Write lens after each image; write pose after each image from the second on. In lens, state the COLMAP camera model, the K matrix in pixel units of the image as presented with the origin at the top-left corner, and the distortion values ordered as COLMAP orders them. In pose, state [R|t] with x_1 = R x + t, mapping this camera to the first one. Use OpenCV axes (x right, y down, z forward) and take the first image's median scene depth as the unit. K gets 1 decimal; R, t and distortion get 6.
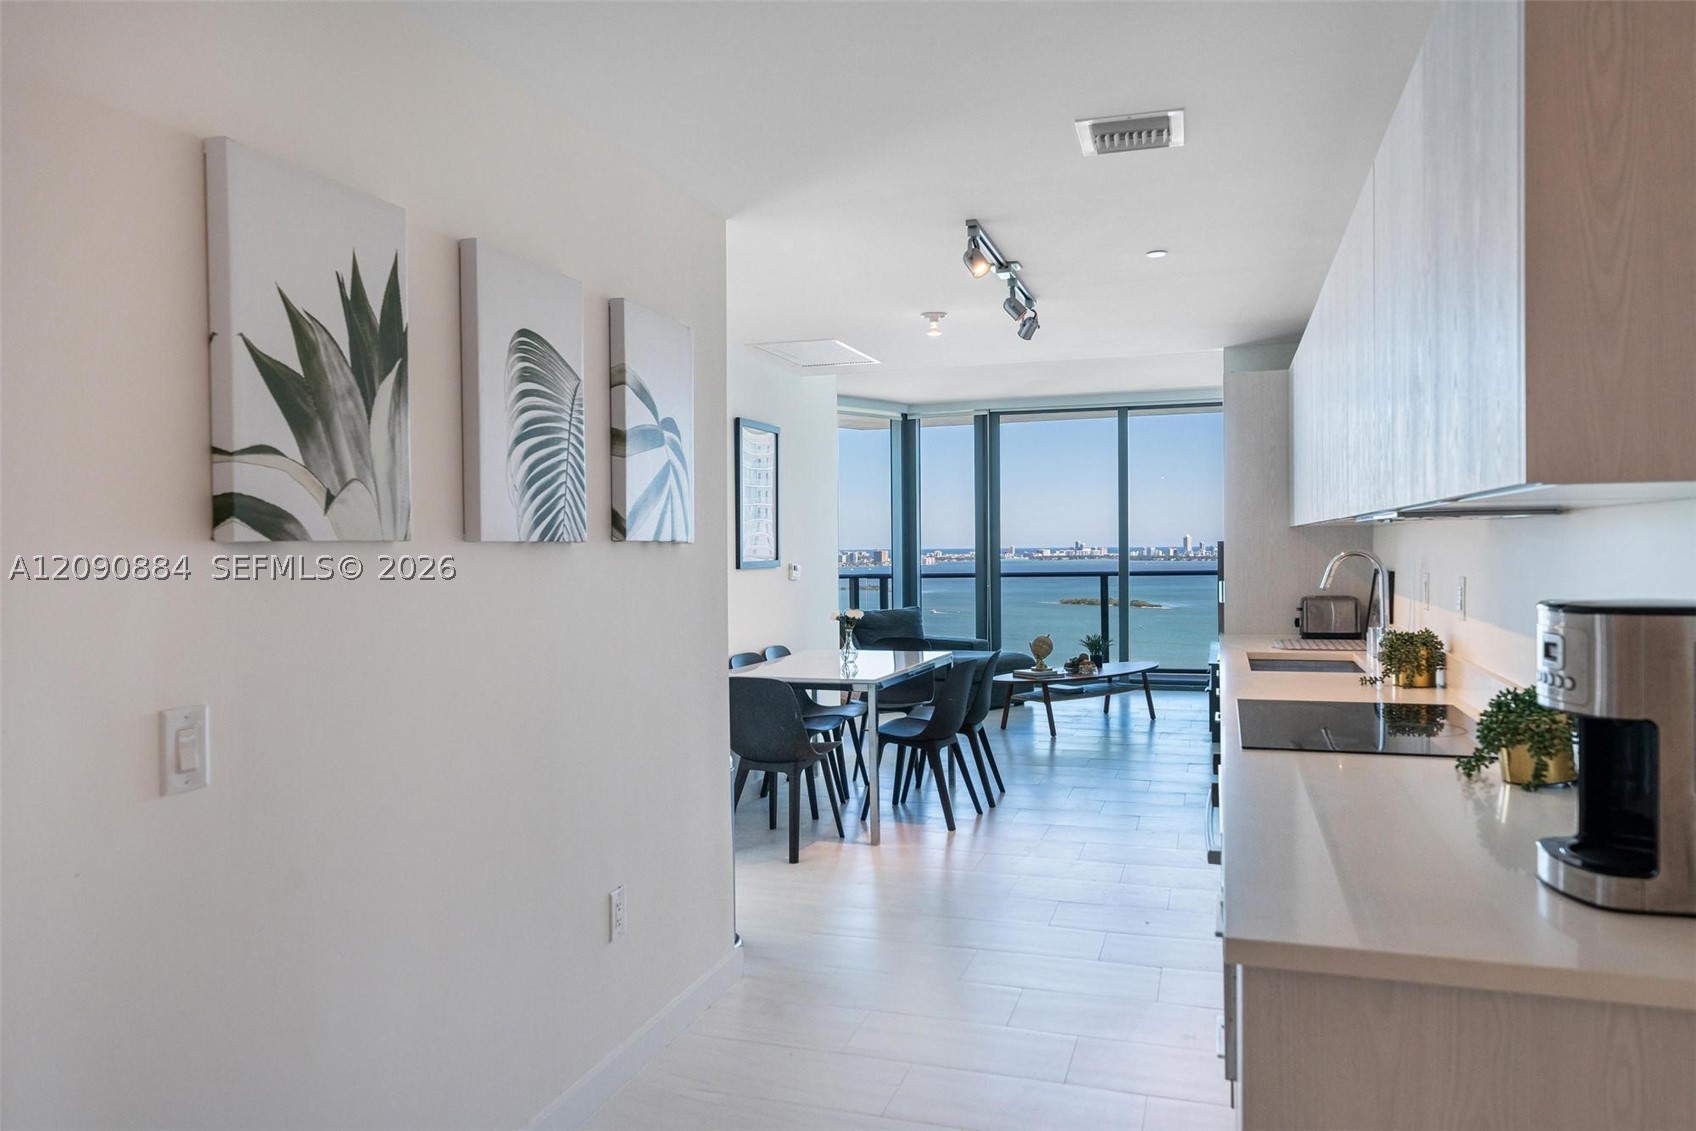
lens RADIAL K [[1136.5, 0, 840.4], [0, 1136.5, 569.0], [0, 0, 1]] dist [0.001810, -0.002558]
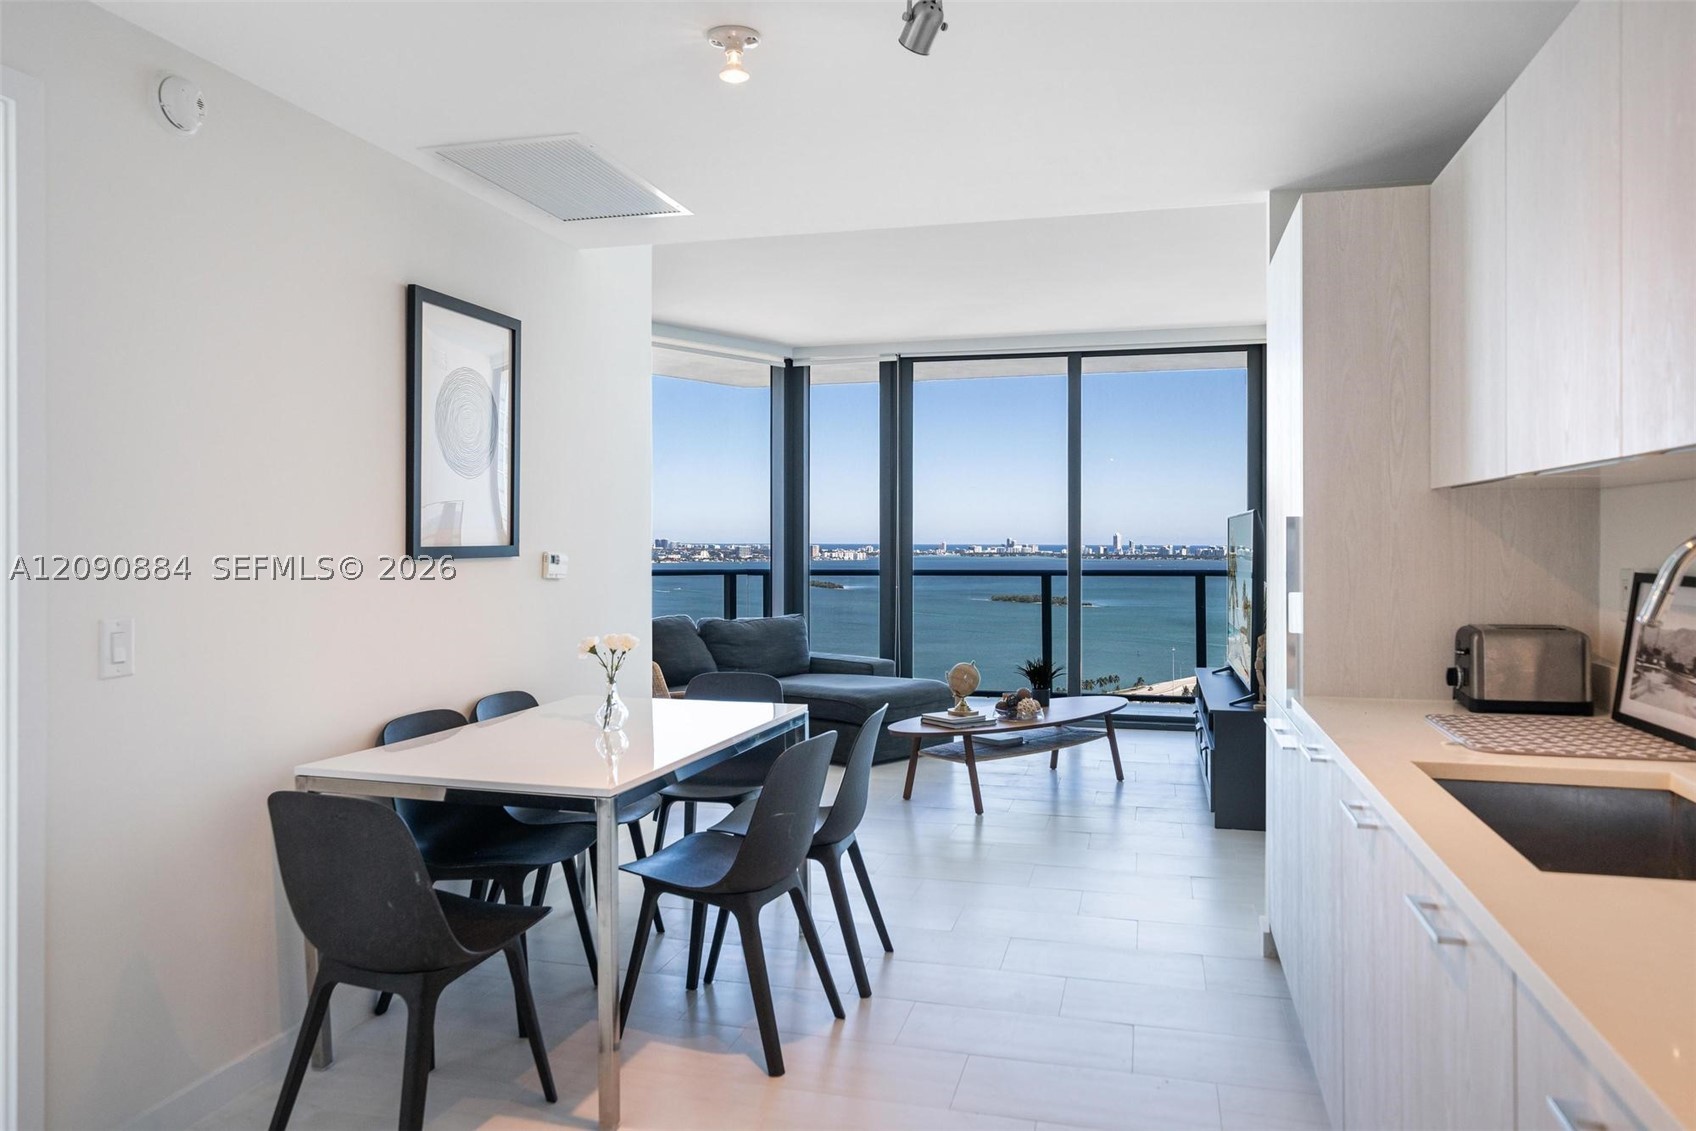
lens RADIAL K [[1151.0, 0, 829.3], [0, 1151.0, 532.2], [0, 0, 1]] dist [-0.000253, 0.000830]
pose [[0.998630, 0.012267, 0.050866, 0.090762], [-0.010861, 0.999554, -0.027822, -0.000015], [-0.051185, 0.027232, 0.998318, 0.466367]]
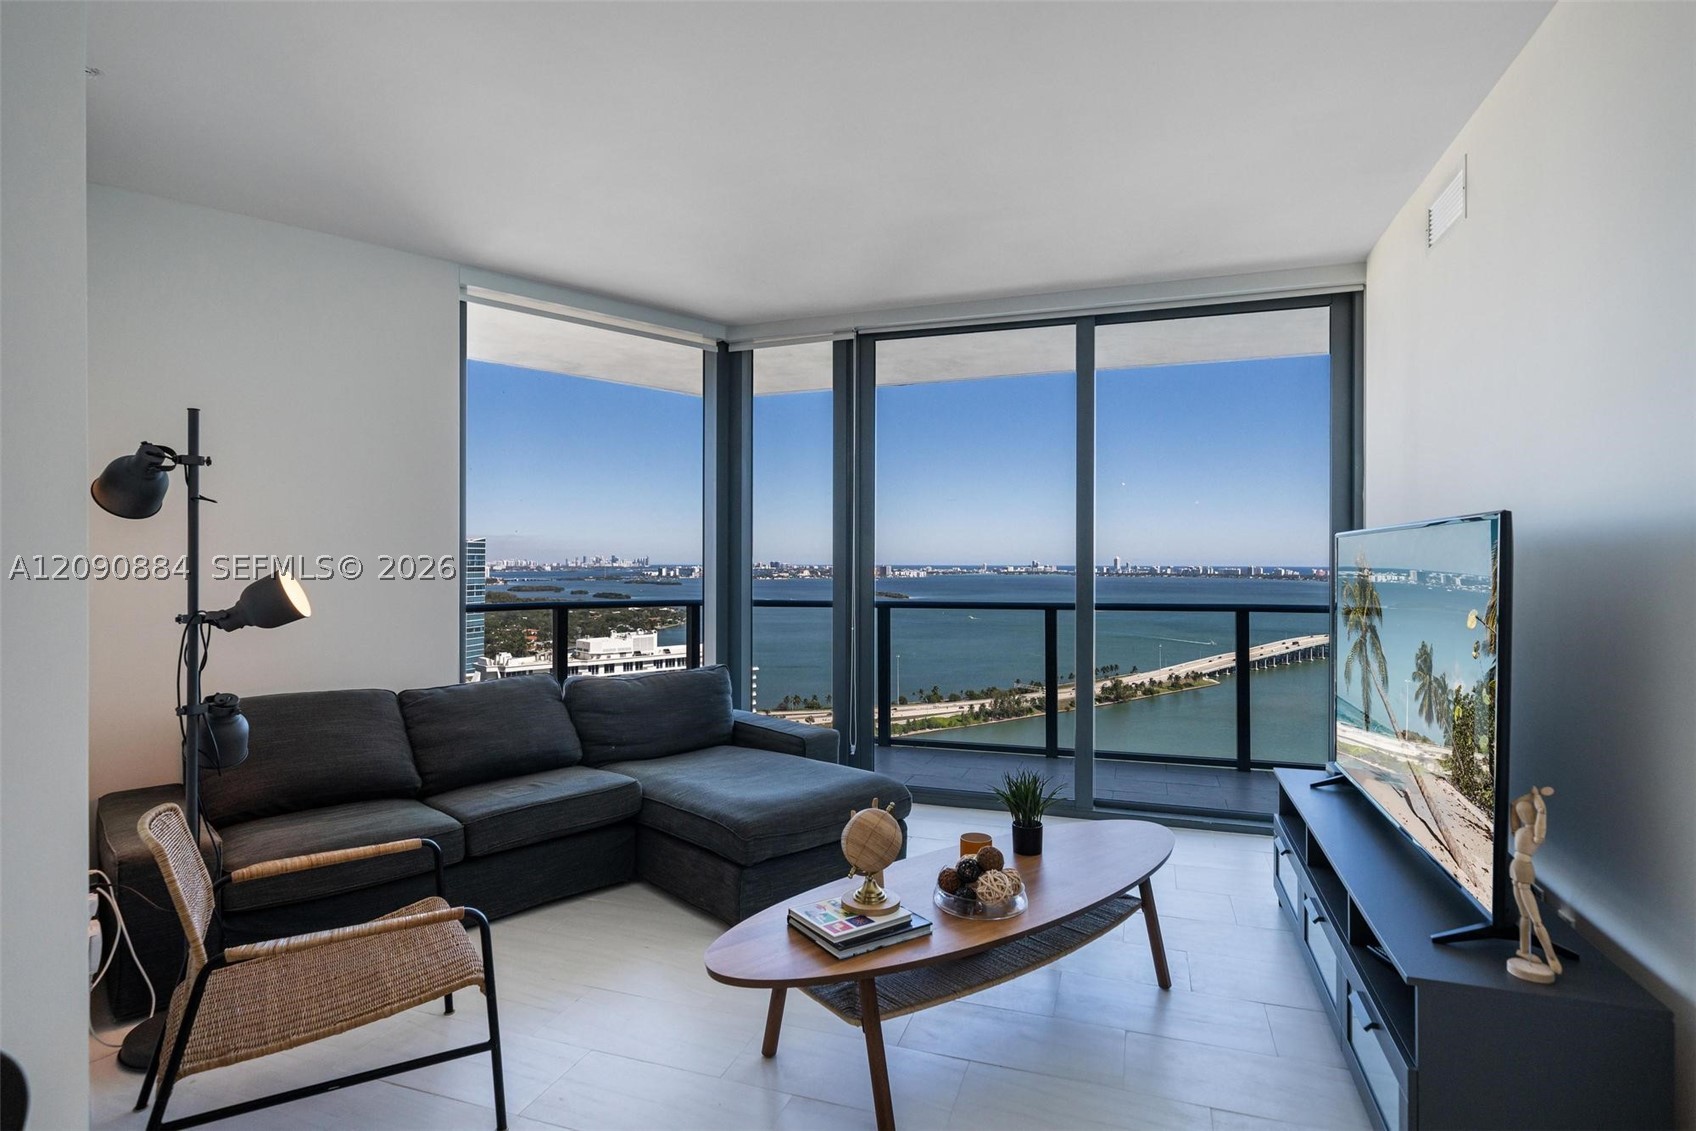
lens RADIAL K [[851.7, 0, 843.5], [0, 851.7, 567.4], [0, 0, 1]] dist [0.001223, 0.000666]
pose [[0.999827, 0.011710, -0.014465, 0.256390], [-0.011912, 0.999832, -0.013952, -0.020860], [0.014300, 0.014122, 0.999798, 1.090555]]
